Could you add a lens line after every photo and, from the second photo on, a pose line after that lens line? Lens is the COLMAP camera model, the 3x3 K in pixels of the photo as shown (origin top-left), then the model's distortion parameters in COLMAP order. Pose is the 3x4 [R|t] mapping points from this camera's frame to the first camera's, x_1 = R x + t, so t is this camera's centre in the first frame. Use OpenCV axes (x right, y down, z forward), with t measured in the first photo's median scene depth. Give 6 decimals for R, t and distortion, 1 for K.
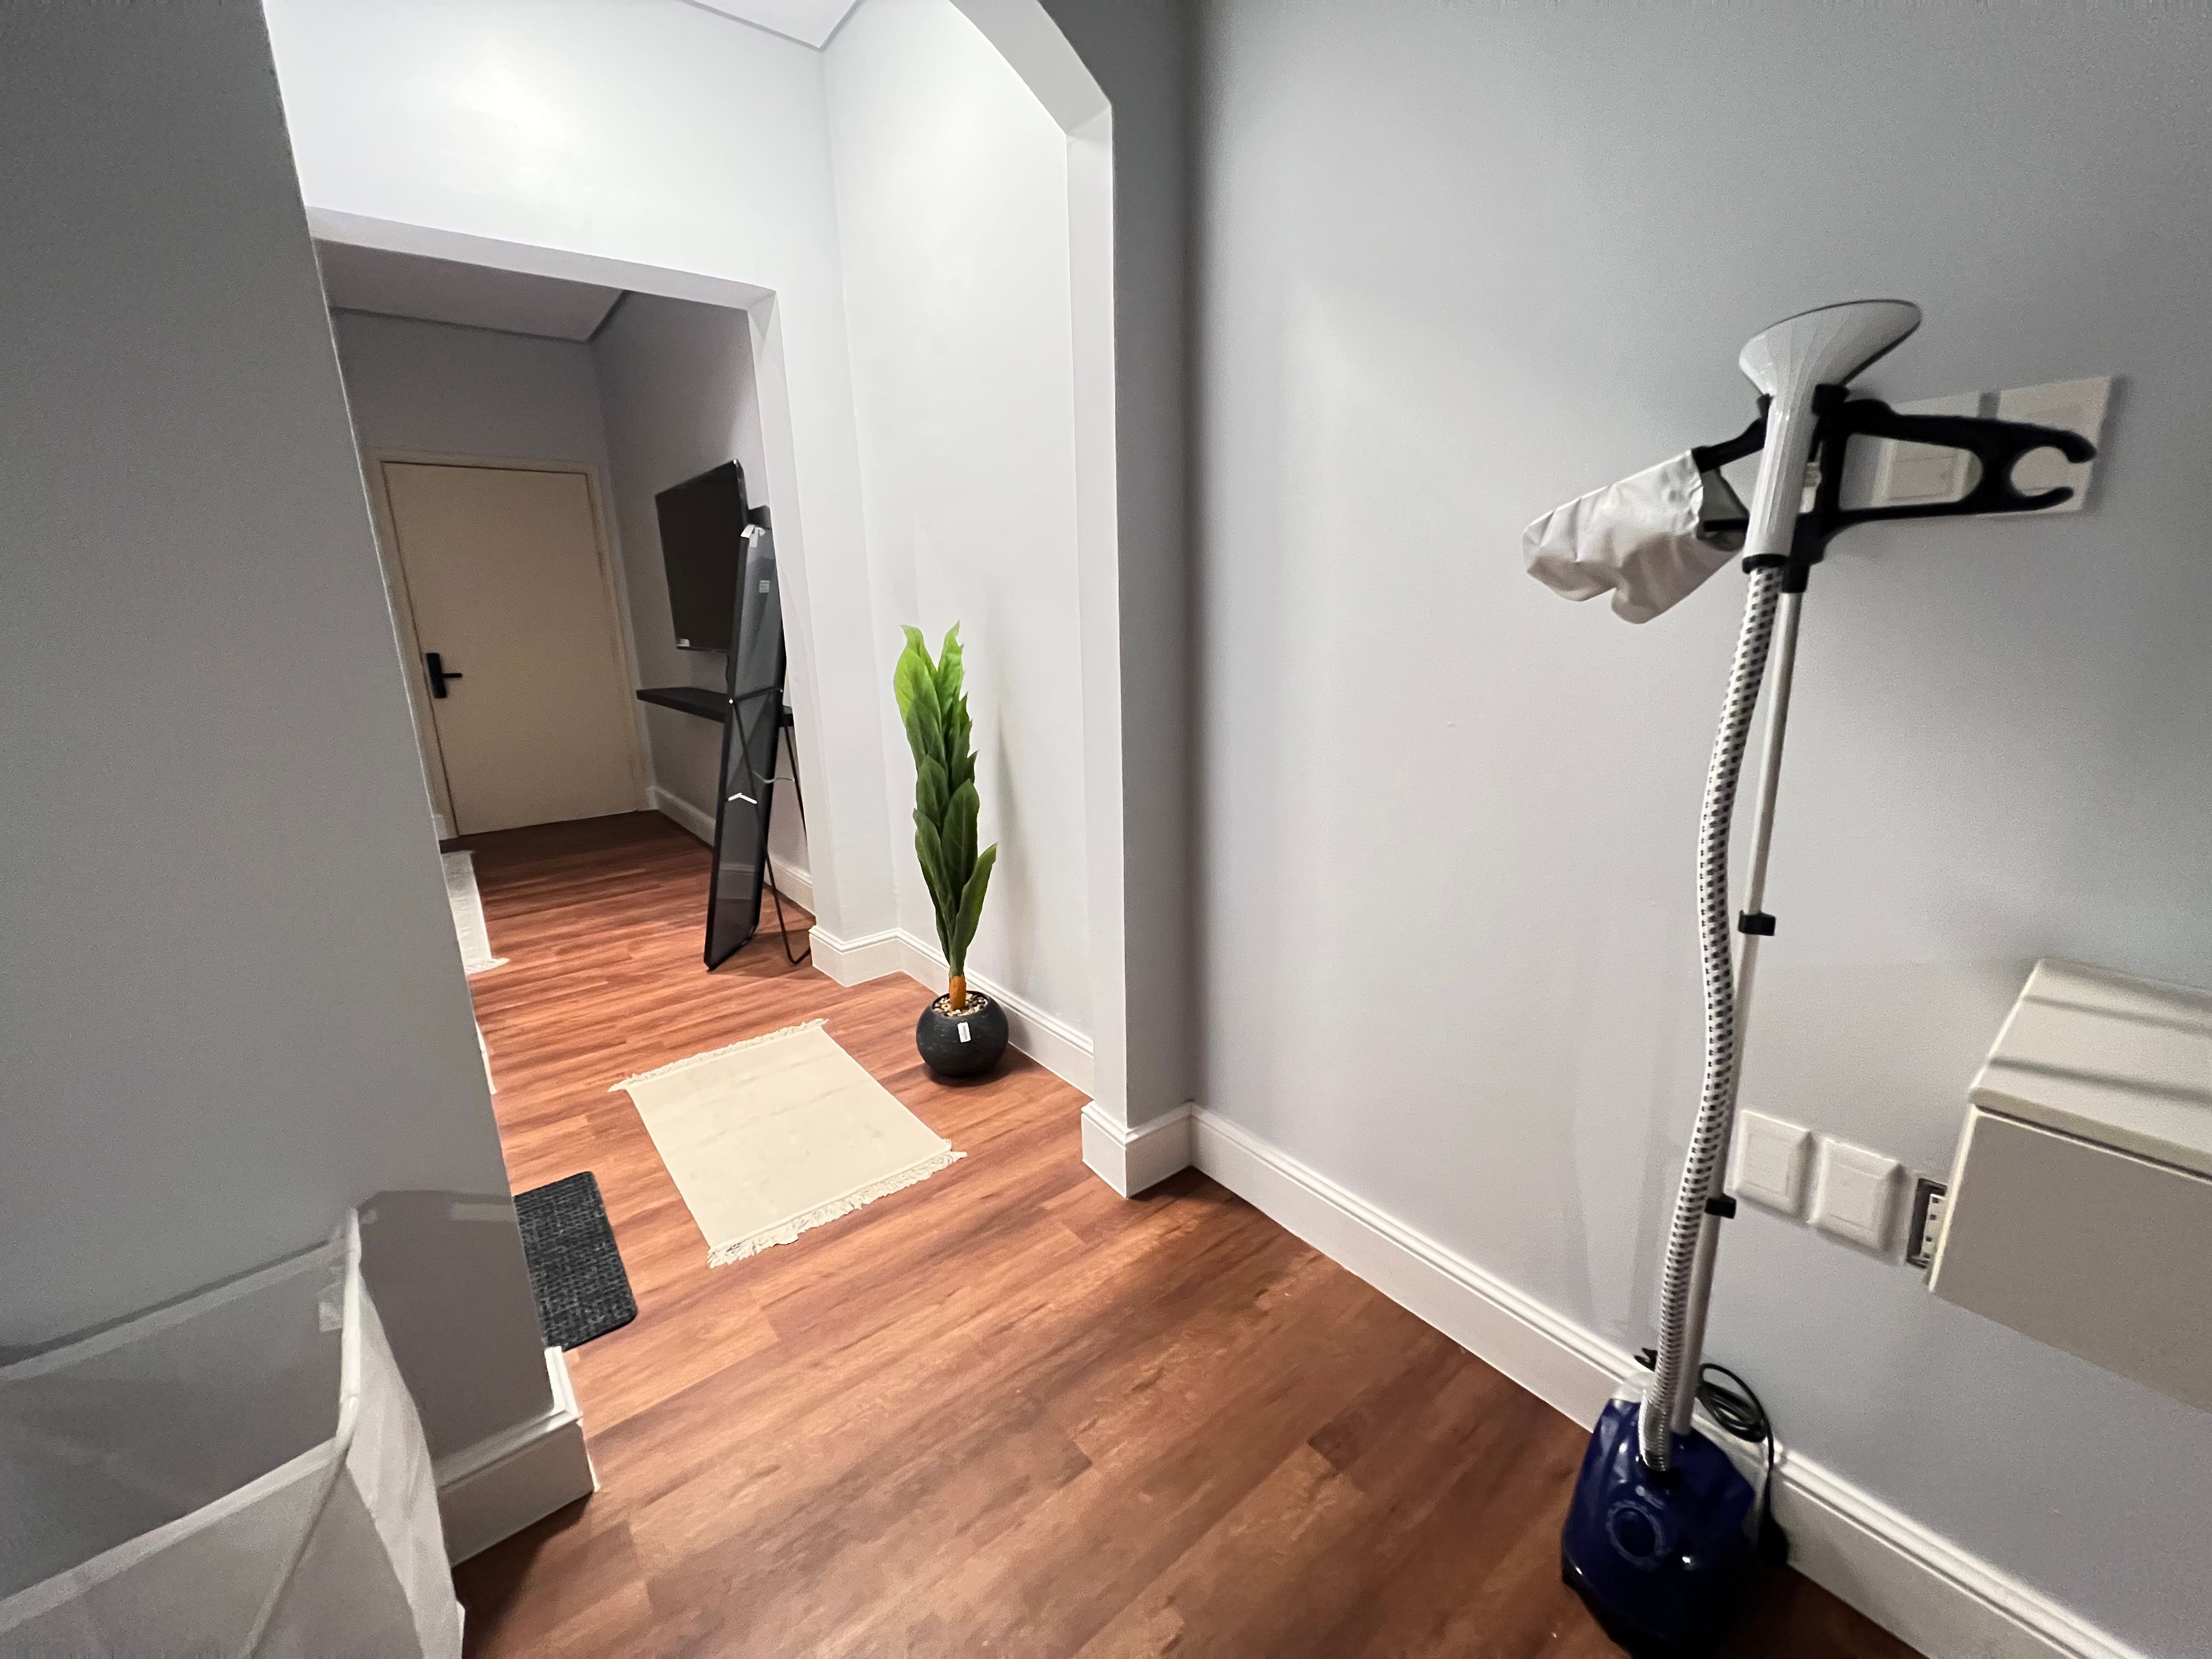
lens RADIAL K [[888.3, 0, 1099.1], [0, 888.3, 822.9], [0, 0, 1]] dist [-0.005994, 0.000535]
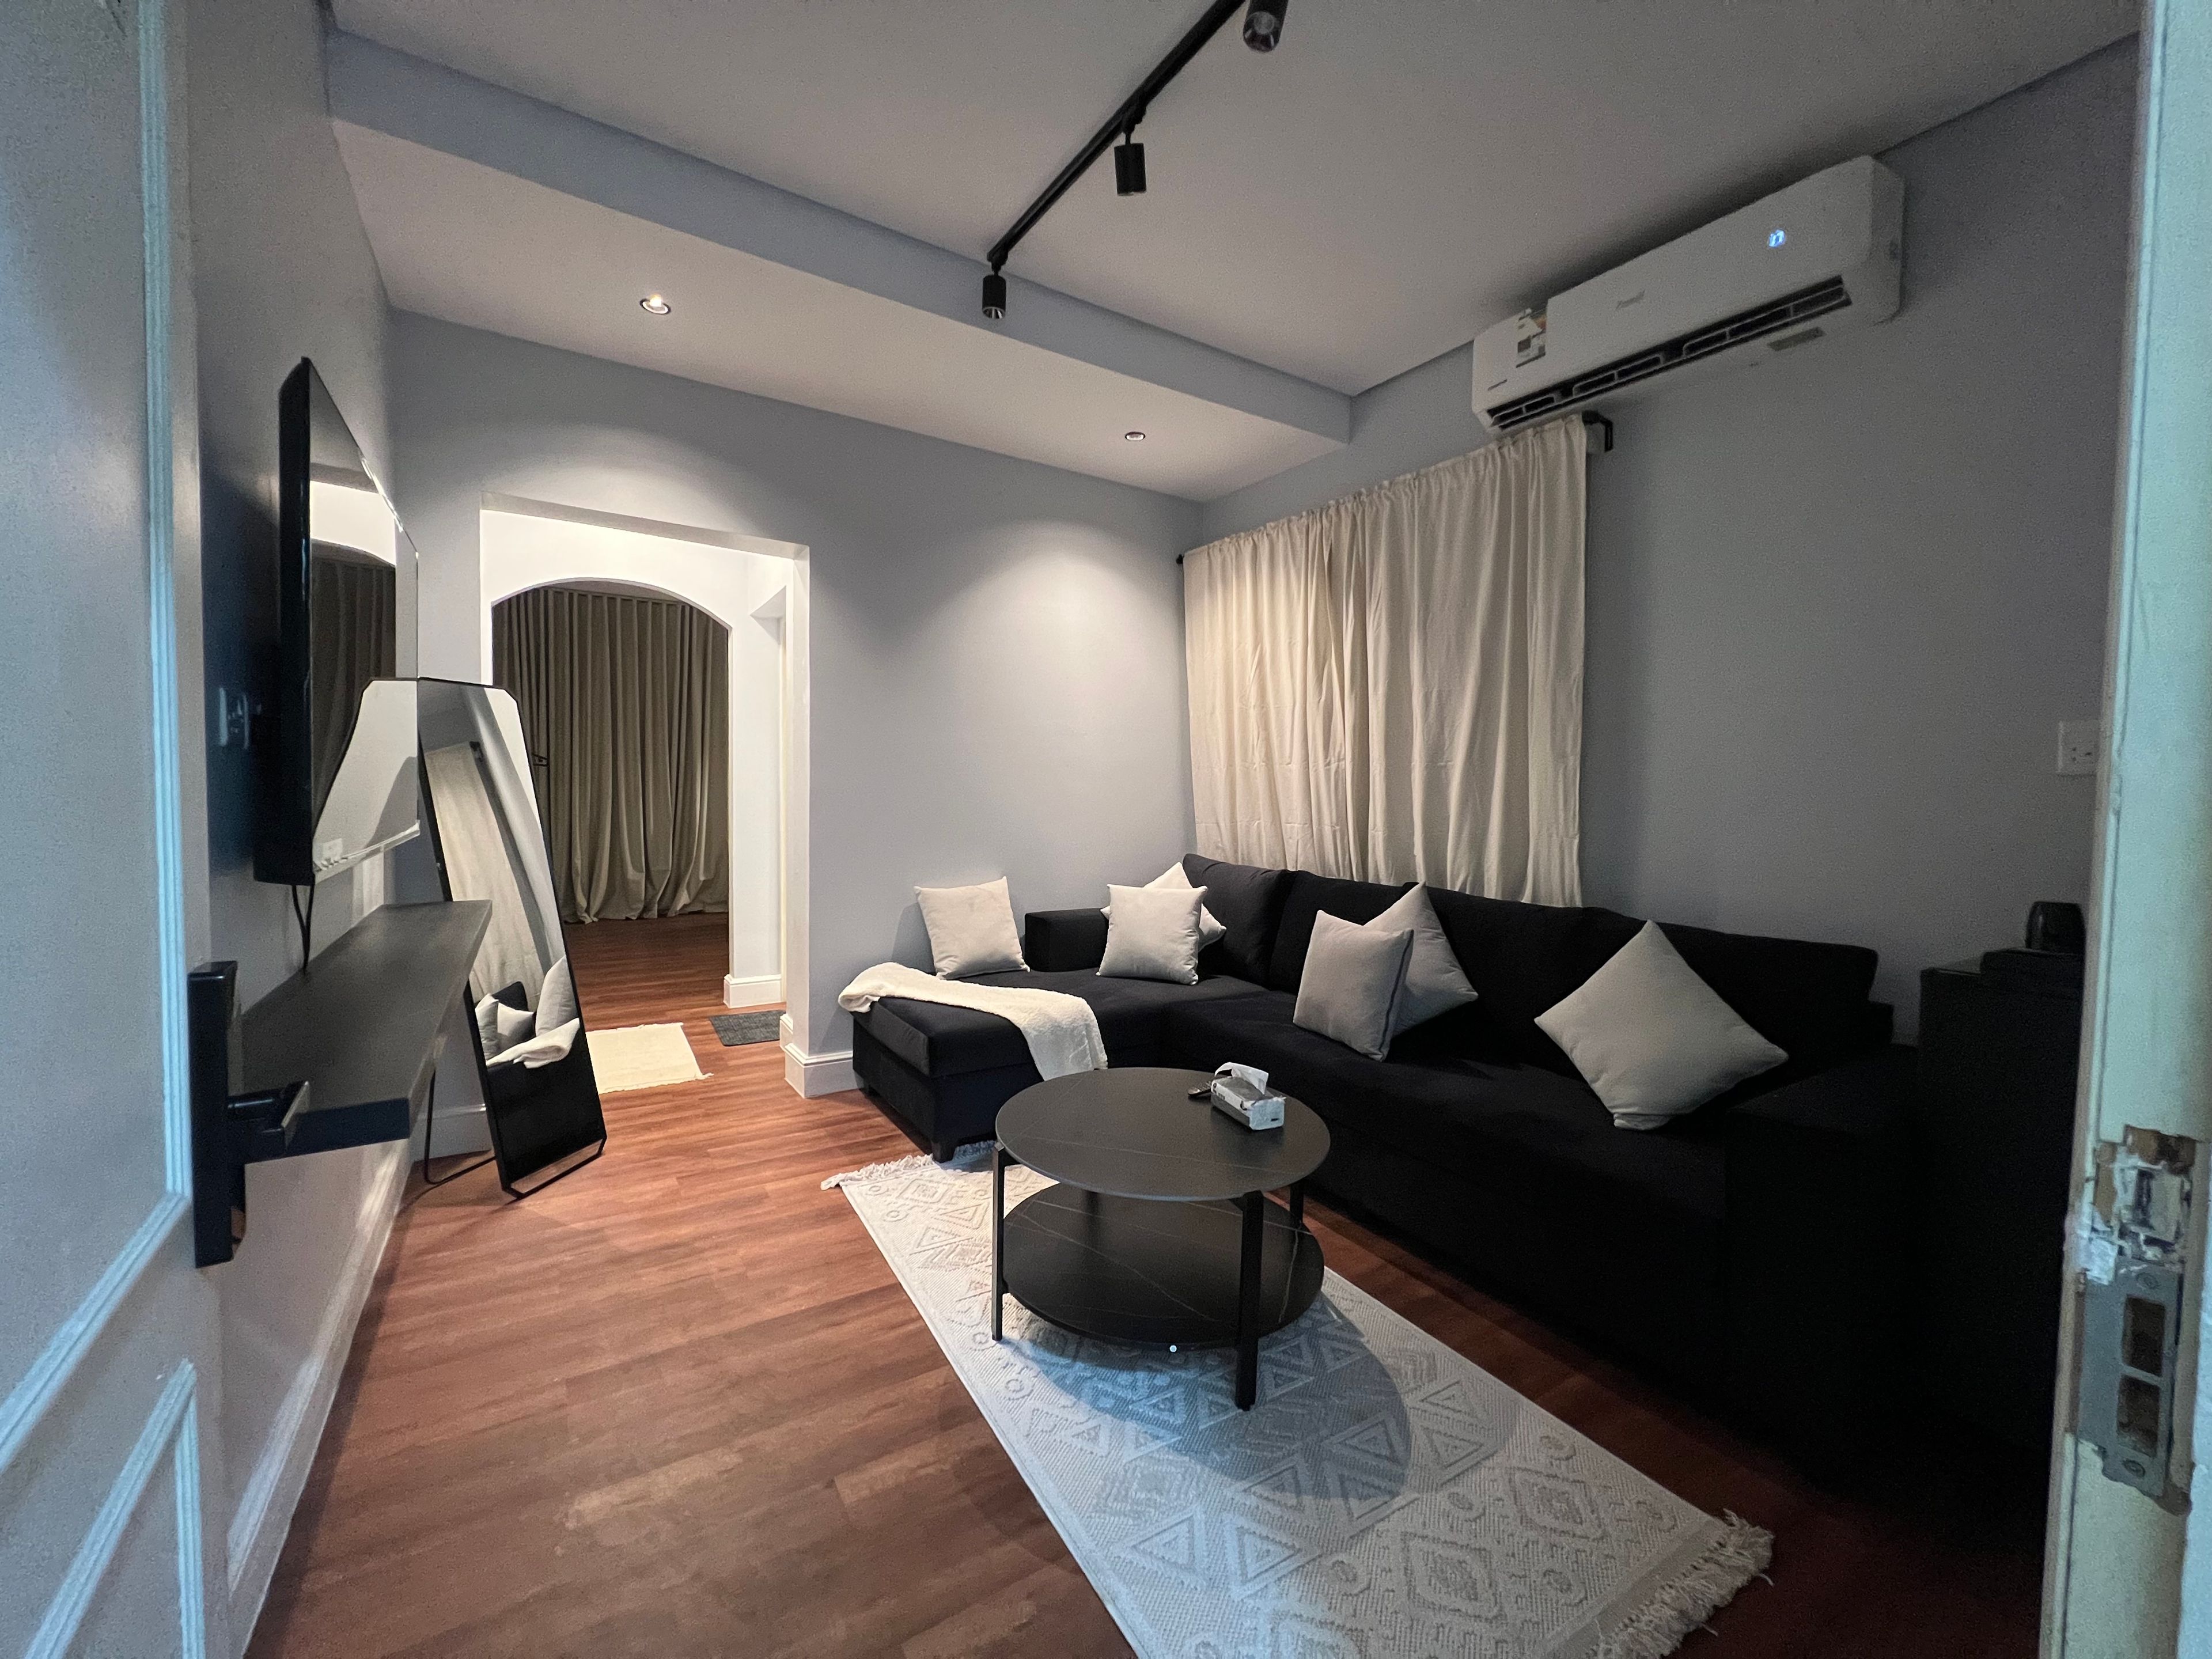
lens RADIAL K [[888.5, 0, 1102.6], [0, 888.5, 825.9], [0, 0, 1]] dist [-0.001390, -0.000297]
pose [[-0.994606, 0.006394, 0.103531, -1.445716], [0.035324, 0.959317, 0.280111, -0.544102], [-0.097529, 0.282257, -0.954368, 2.377775]]
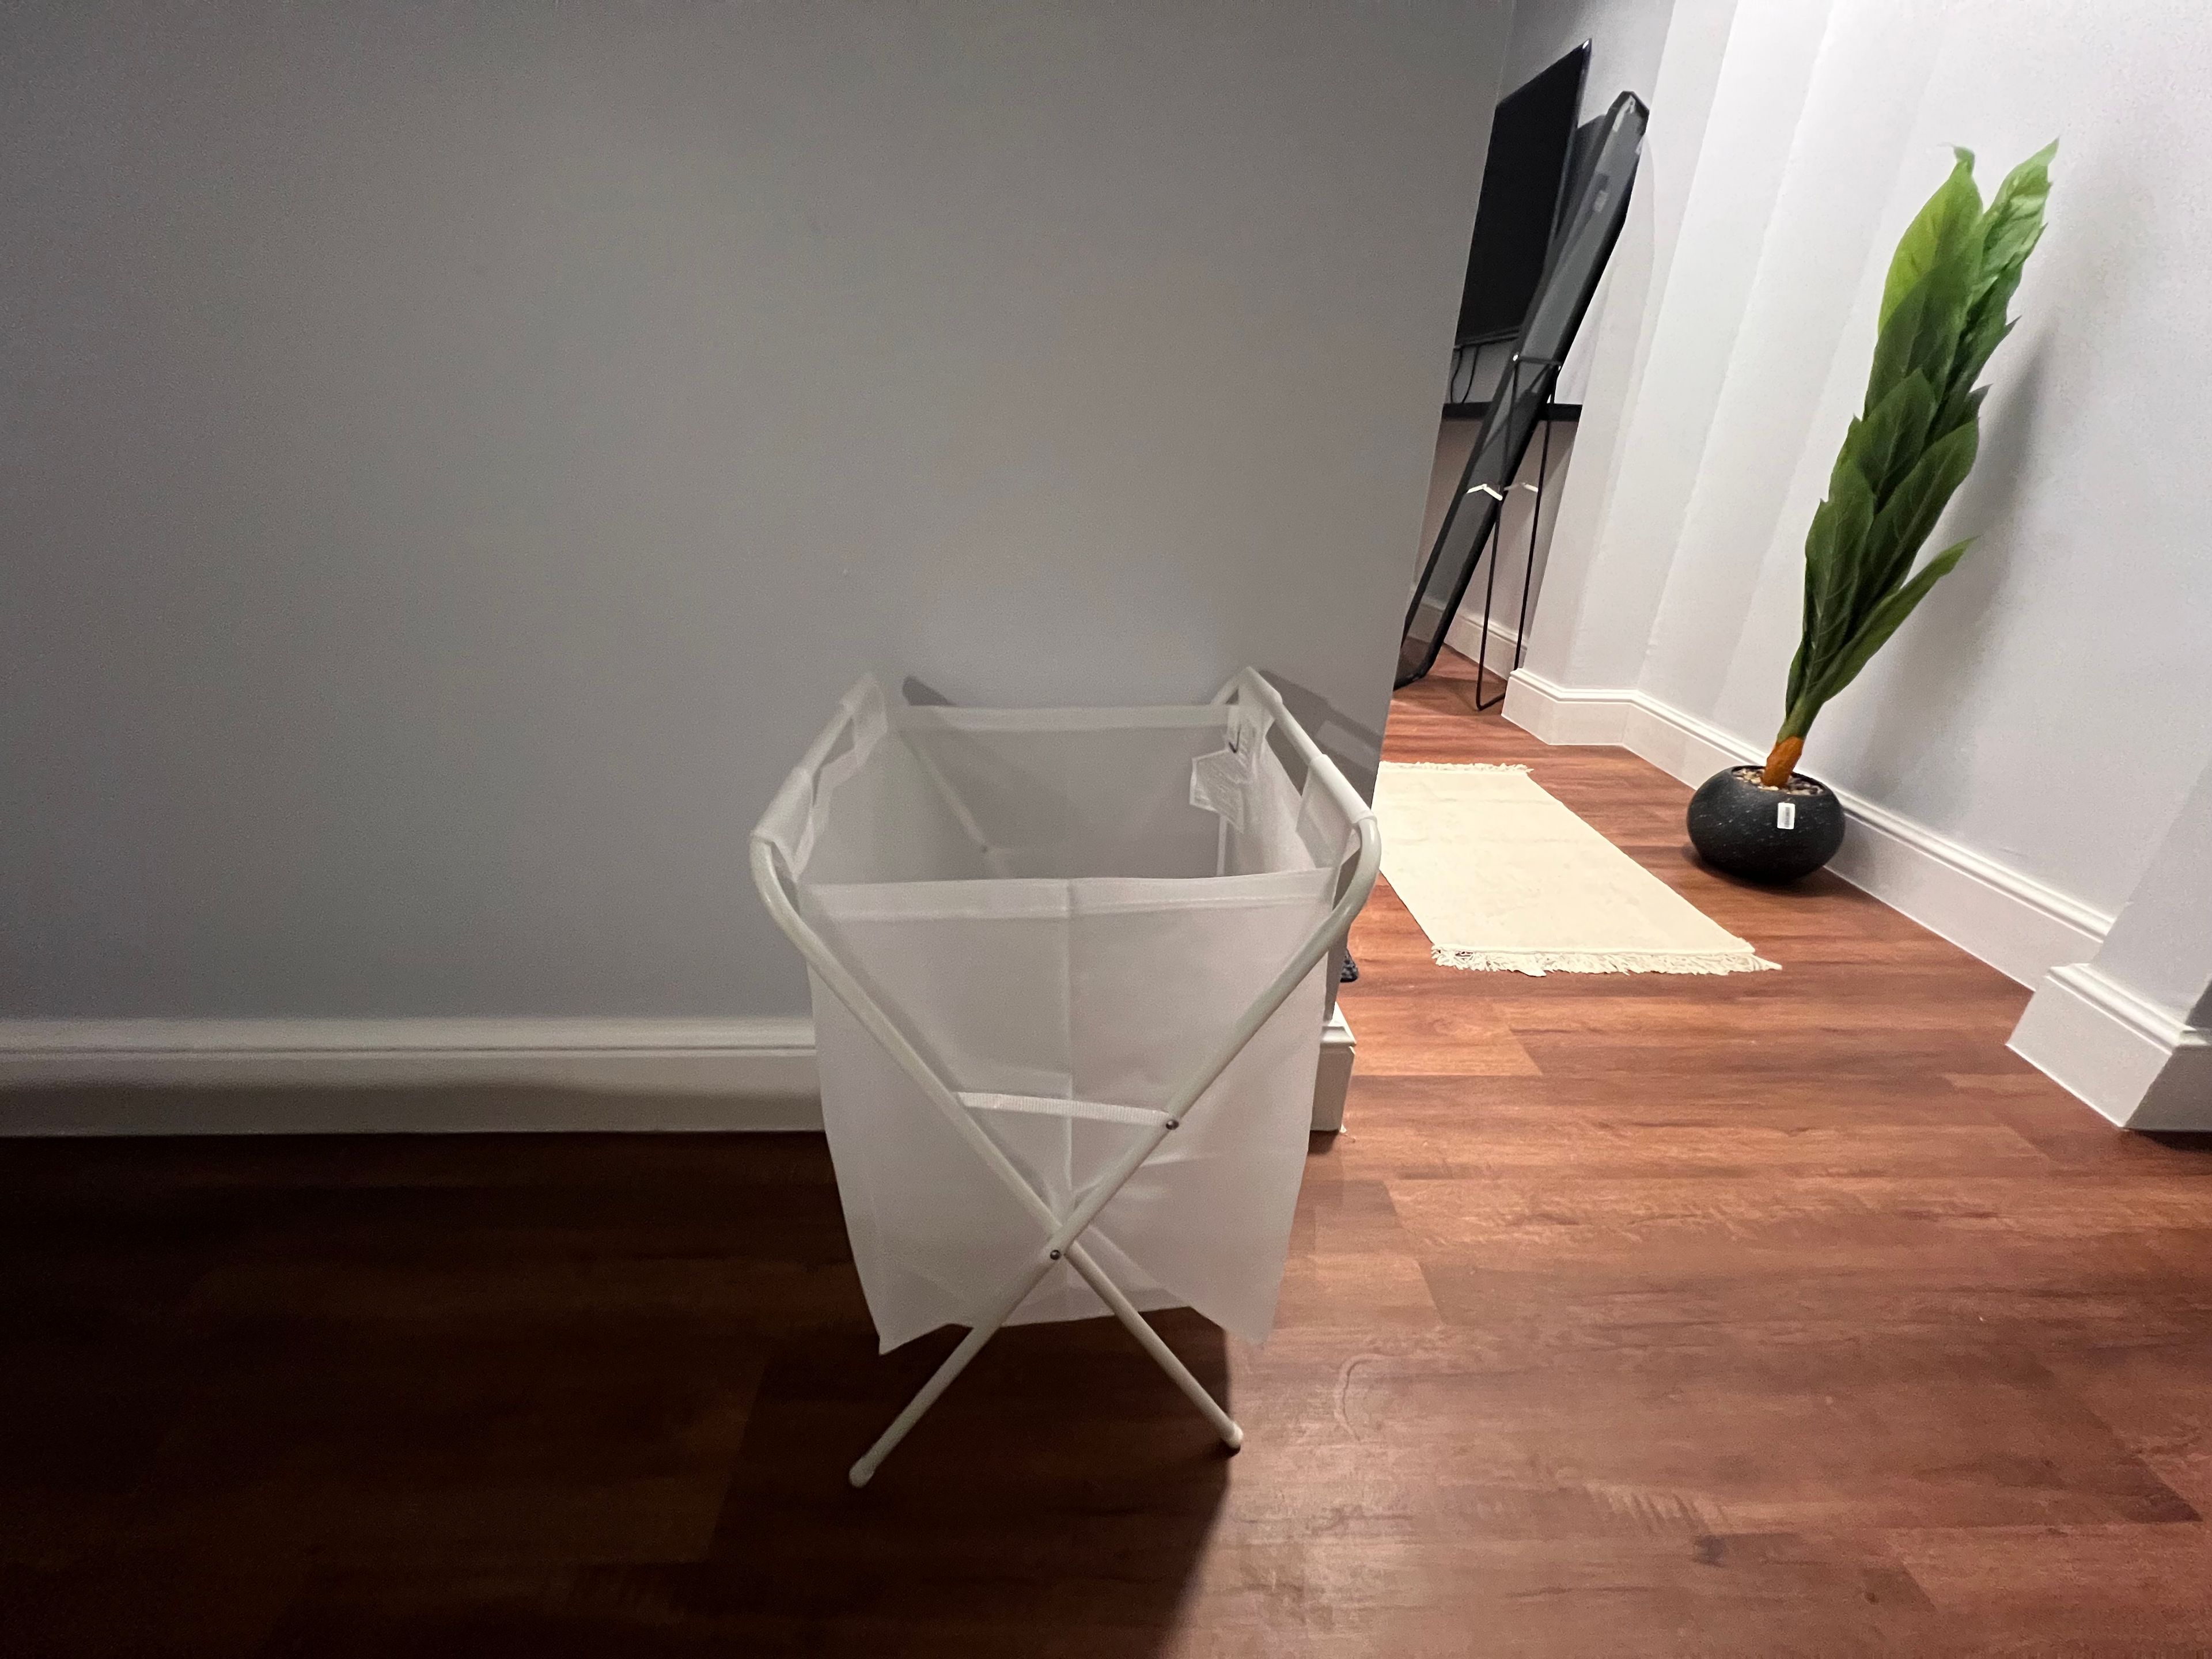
lens RADIAL K [[888.4, 0, 1099.8], [0, 888.4, 826.0], [0, 0, 1]] dist [0.000018, 0.000174]
pose [[0.805362, 0.293816, -0.514844, -0.228396], [-0.193588, 0.951263, 0.240049, 0.182864], [0.560281, -0.093659, 0.822990, 0.120325]]
